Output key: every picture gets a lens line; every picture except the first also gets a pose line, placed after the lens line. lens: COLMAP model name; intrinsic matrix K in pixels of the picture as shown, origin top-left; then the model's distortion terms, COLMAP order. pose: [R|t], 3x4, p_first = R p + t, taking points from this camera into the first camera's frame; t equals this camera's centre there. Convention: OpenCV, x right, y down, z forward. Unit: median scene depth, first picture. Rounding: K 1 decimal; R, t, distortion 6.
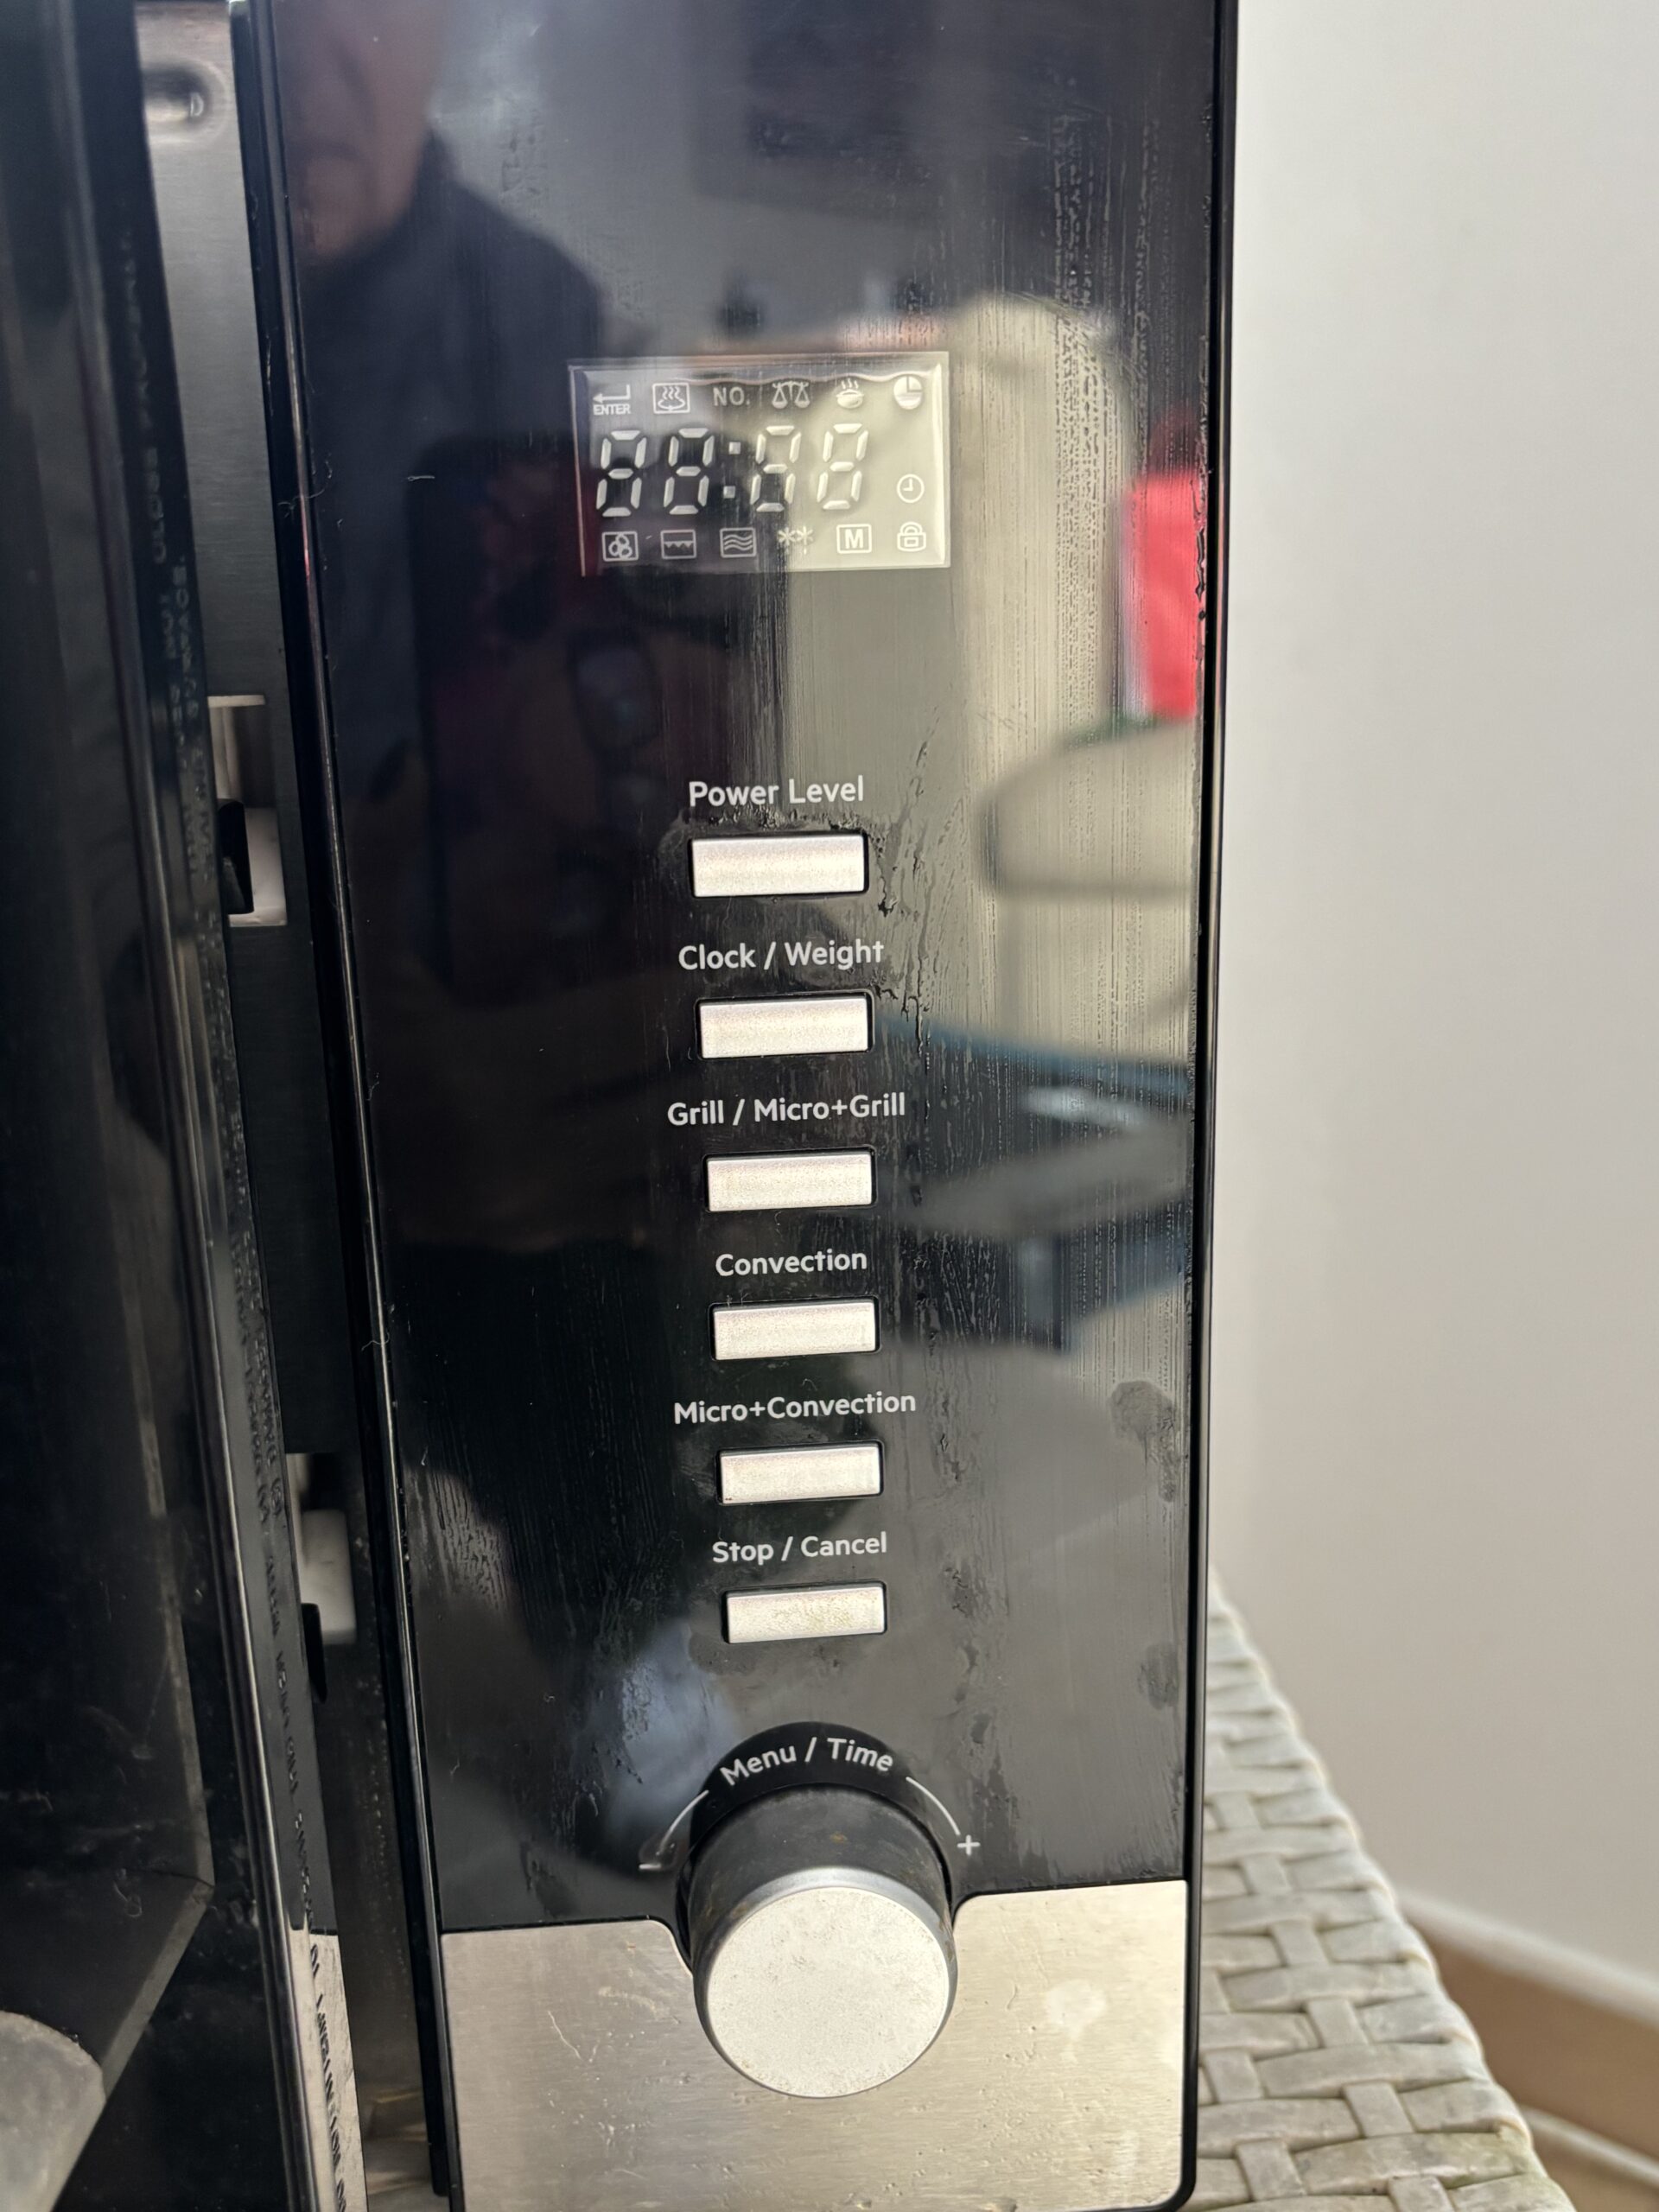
lens RADIAL K [[2035.3, 0, 829.5], [0, 2035.3, 1106.0], [0, 0, 1]] dist [0.011605, -0.009068]
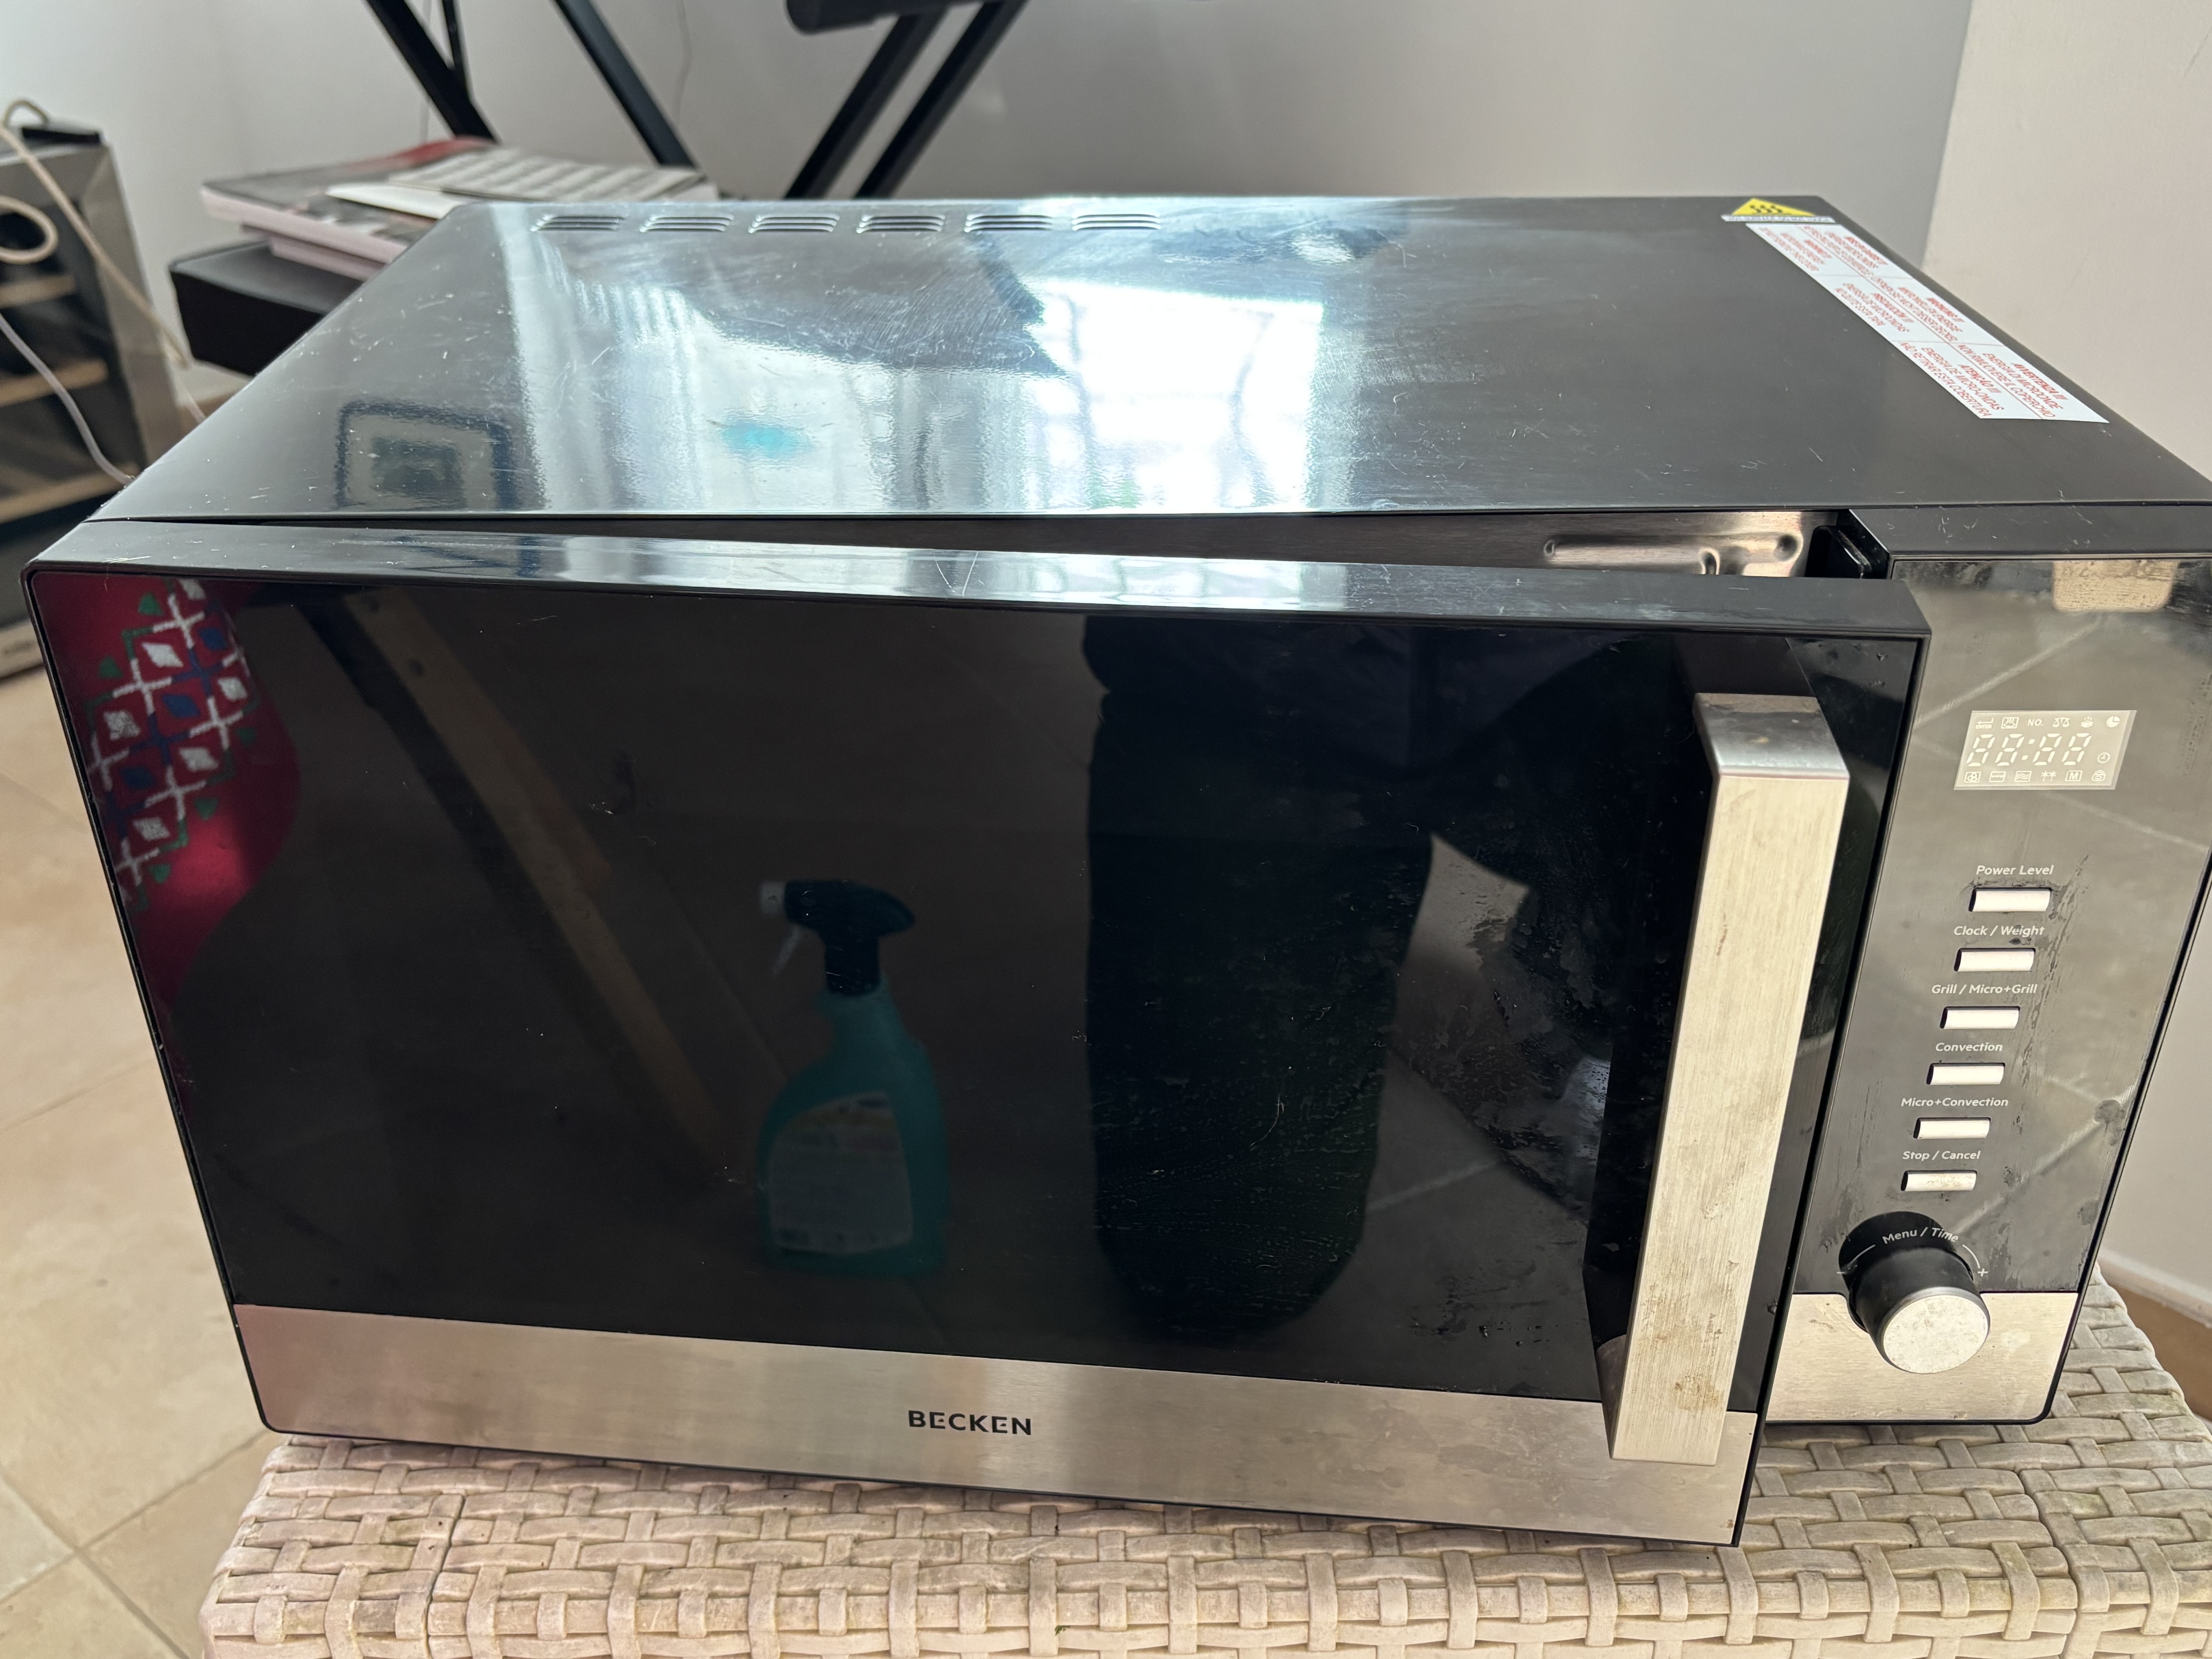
lens RADIAL K [[2035.3, 0, 1106.0], [0, 2035.3, 829.5], [0, 0, 1]] dist [0.011605, -0.009068]
pose [[0.996770, 0.057877, -0.055681, -0.697081], [-0.041445, 0.964542, 0.260656, -0.571197], [0.068792, -0.257507, 0.963825, -0.966496]]
